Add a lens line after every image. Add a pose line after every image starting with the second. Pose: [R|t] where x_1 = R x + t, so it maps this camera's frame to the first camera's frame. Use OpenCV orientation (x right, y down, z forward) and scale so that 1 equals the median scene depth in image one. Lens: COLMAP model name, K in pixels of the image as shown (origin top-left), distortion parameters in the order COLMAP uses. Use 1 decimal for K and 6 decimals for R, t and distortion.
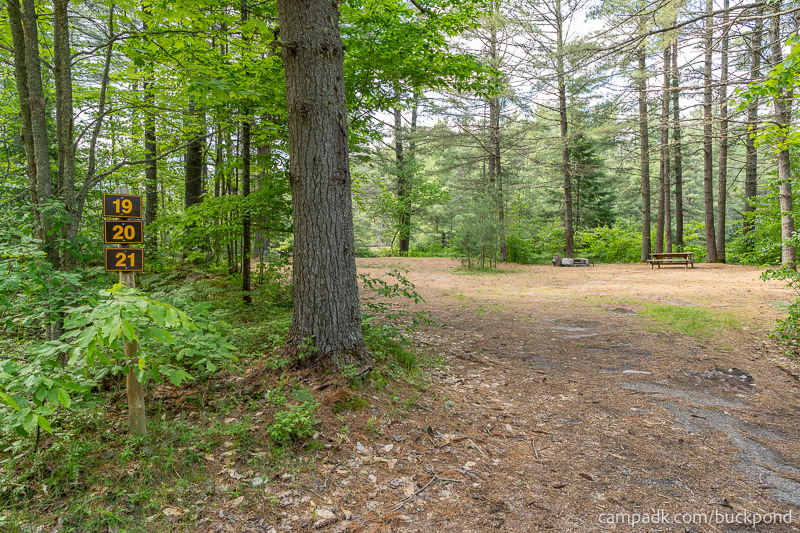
lens RADIAL K [[541.7, 0, 398.6], [0, 541.7, 266.2], [0, 0, 1]] dist [0.001665, 0.000061]
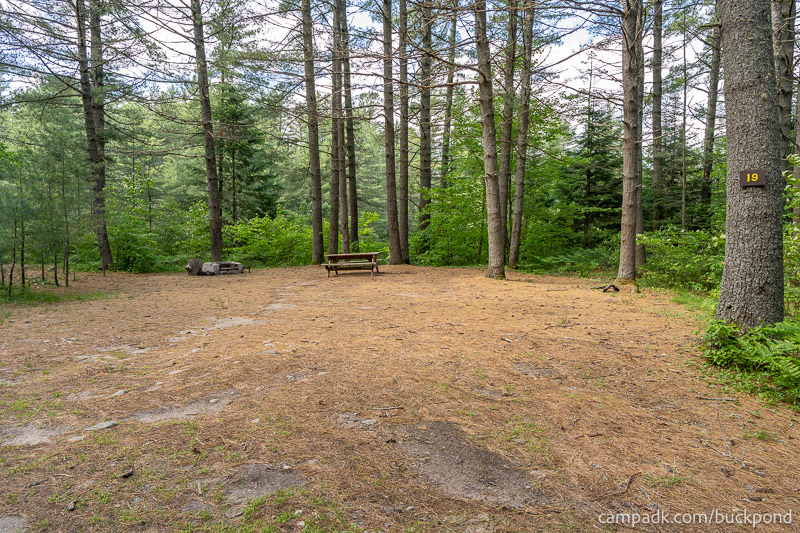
lens RADIAL K [[541.7, 0, 399.4], [0, 541.7, 266.9], [0, 0, 1]] dist [0.001665, 0.000061]
pose [[0.833390, -0.029920, 0.551874, 0.130532], [0.024680, 0.999552, 0.016921, -0.014034], [-0.552133, -0.000482, 0.833756, 0.300206]]
